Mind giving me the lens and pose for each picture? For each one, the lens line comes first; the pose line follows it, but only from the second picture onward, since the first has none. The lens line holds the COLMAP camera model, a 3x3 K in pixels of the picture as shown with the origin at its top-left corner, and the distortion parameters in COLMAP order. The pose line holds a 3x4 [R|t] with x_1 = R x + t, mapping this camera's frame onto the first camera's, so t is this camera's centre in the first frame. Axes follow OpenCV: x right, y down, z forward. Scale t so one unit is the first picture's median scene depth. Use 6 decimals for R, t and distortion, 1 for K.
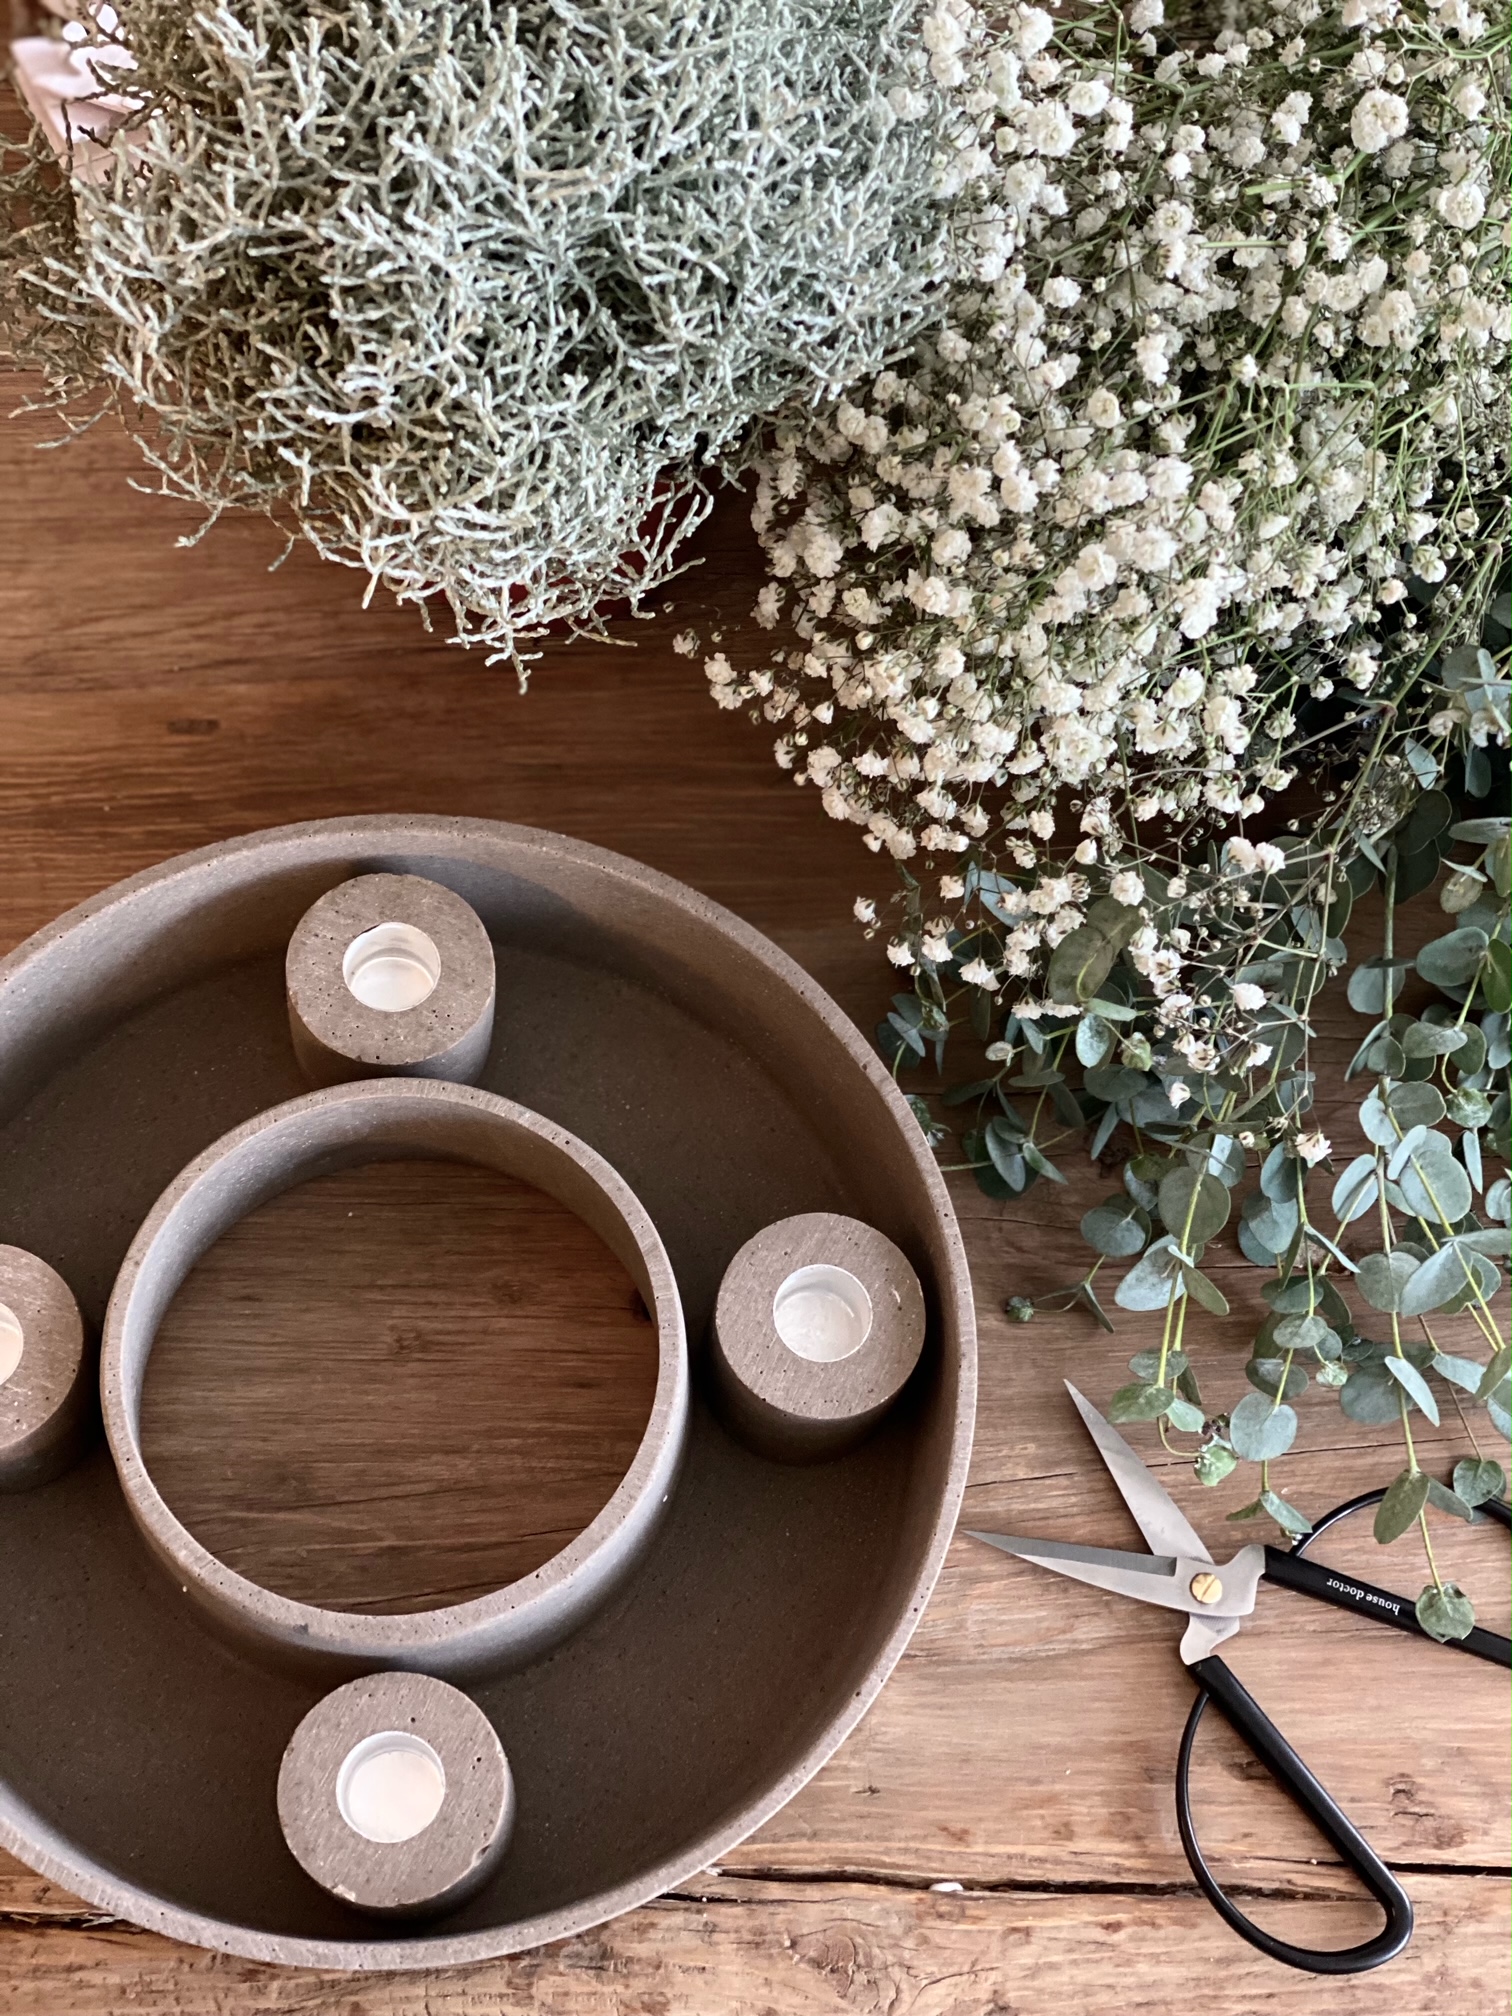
lens RADIAL K [[3242.6, 0, 756.0], [0, 3242.6, 1008.0], [0, 0, 1]] dist [0.030508, 0.056230]
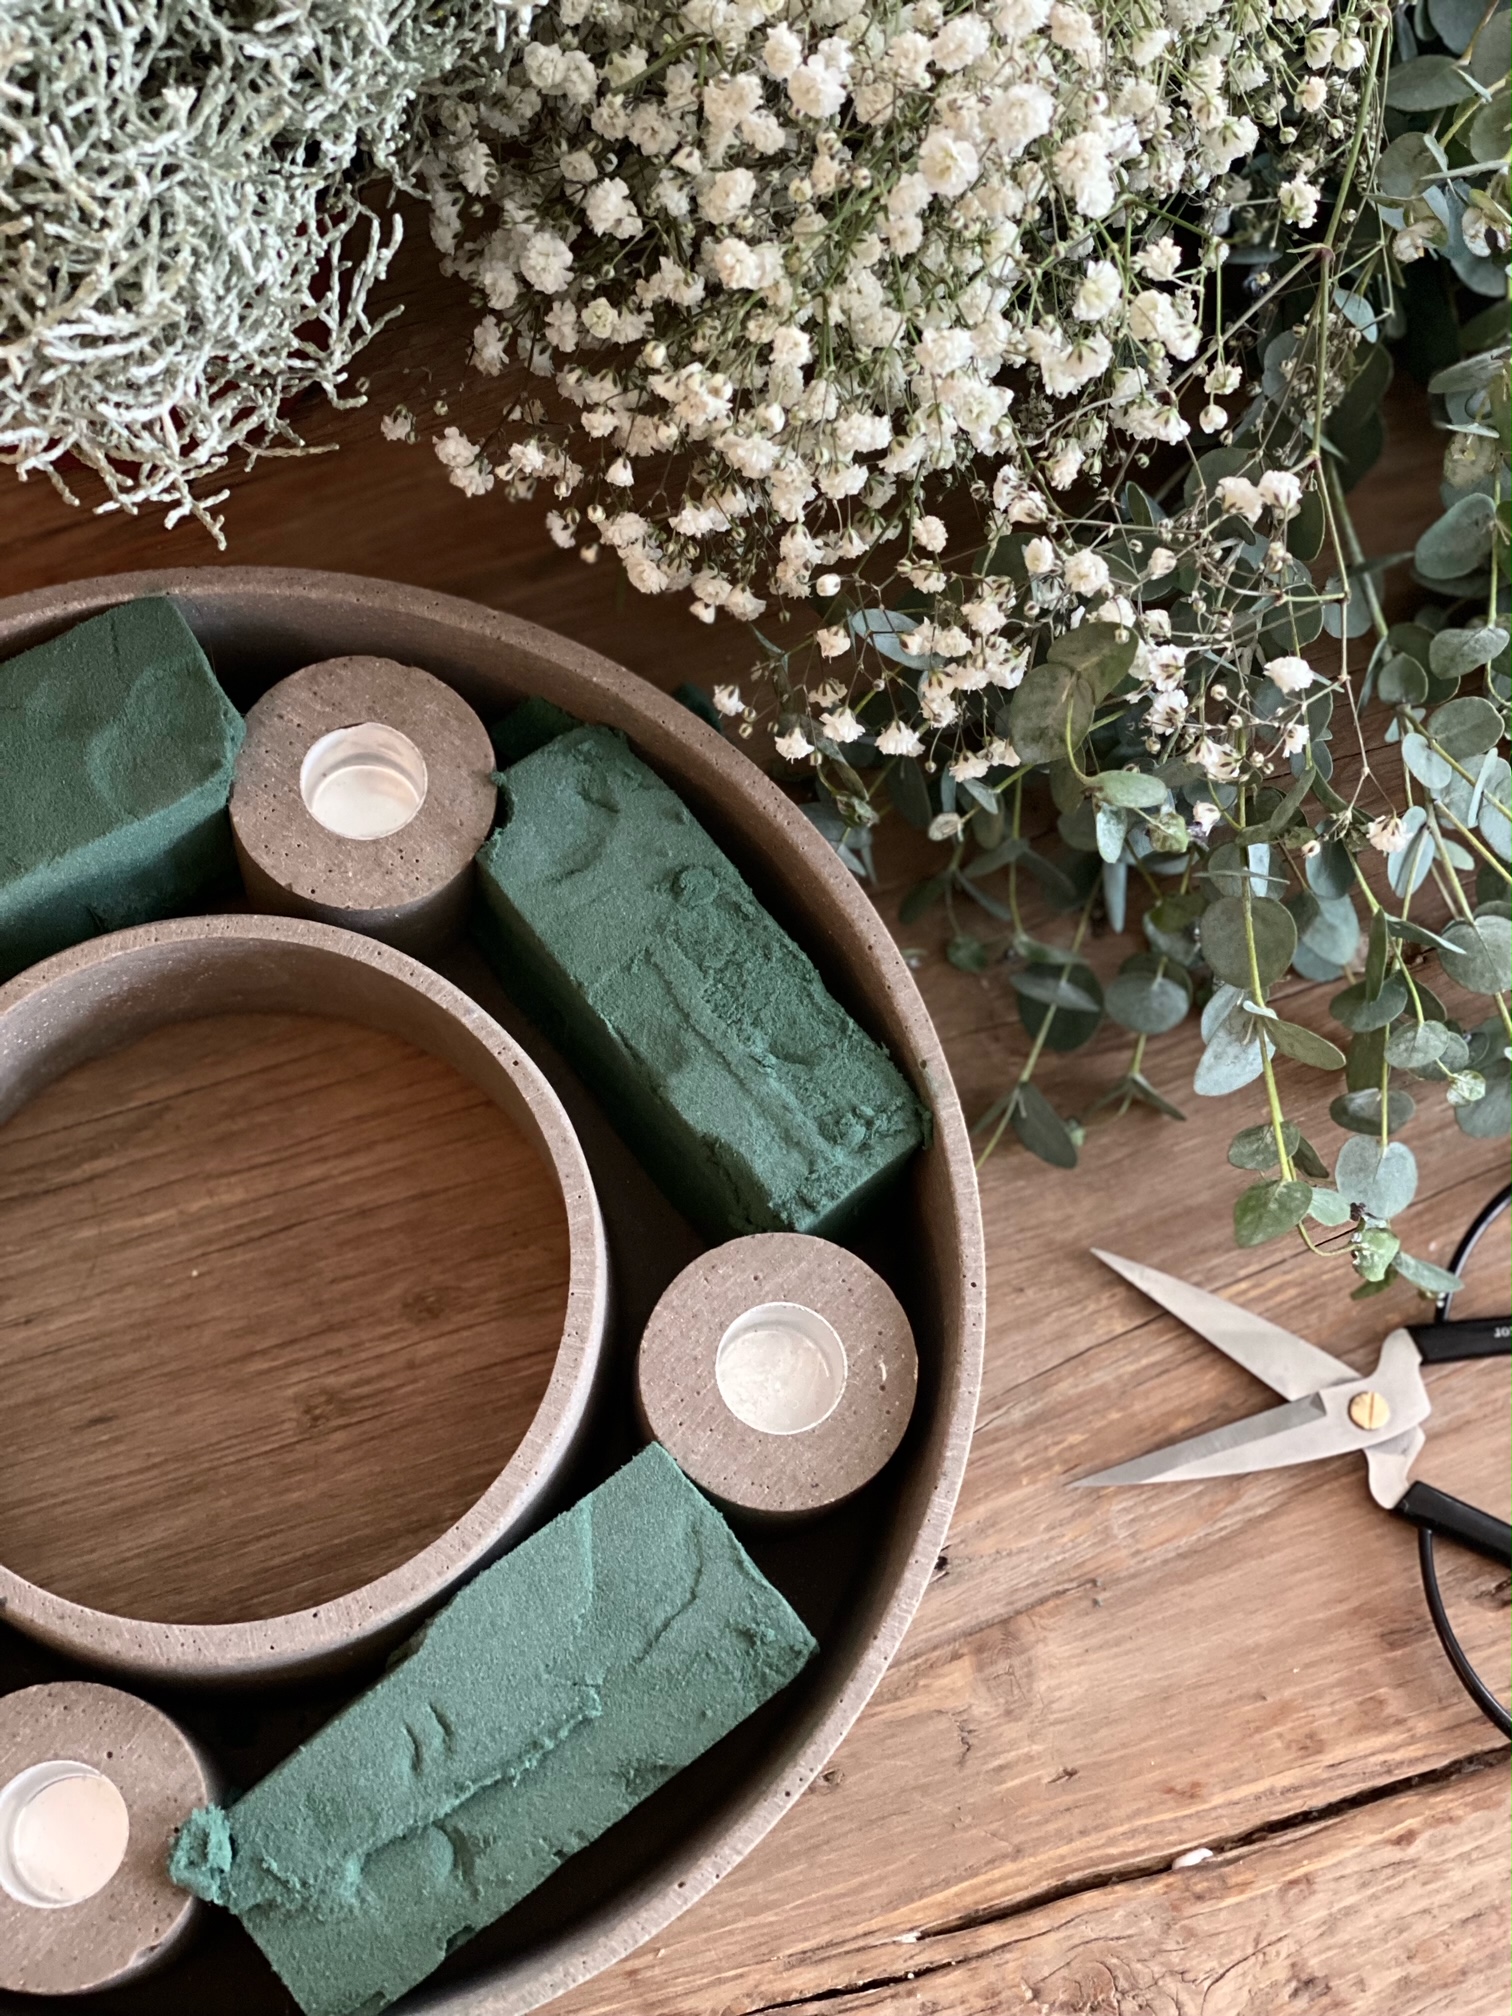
lens RADIAL K [[3104.0, 0, 756.0], [0, 3104.0, 1008.0], [0, 0, 1]] dist [0.257246, -1.002591]
pose [[0.949156, -0.297665, 0.102460, -0.061339], [0.287741, 0.952346, 0.101202, -0.036202], [-0.127702, -0.066574, 0.989576, 0.277180]]
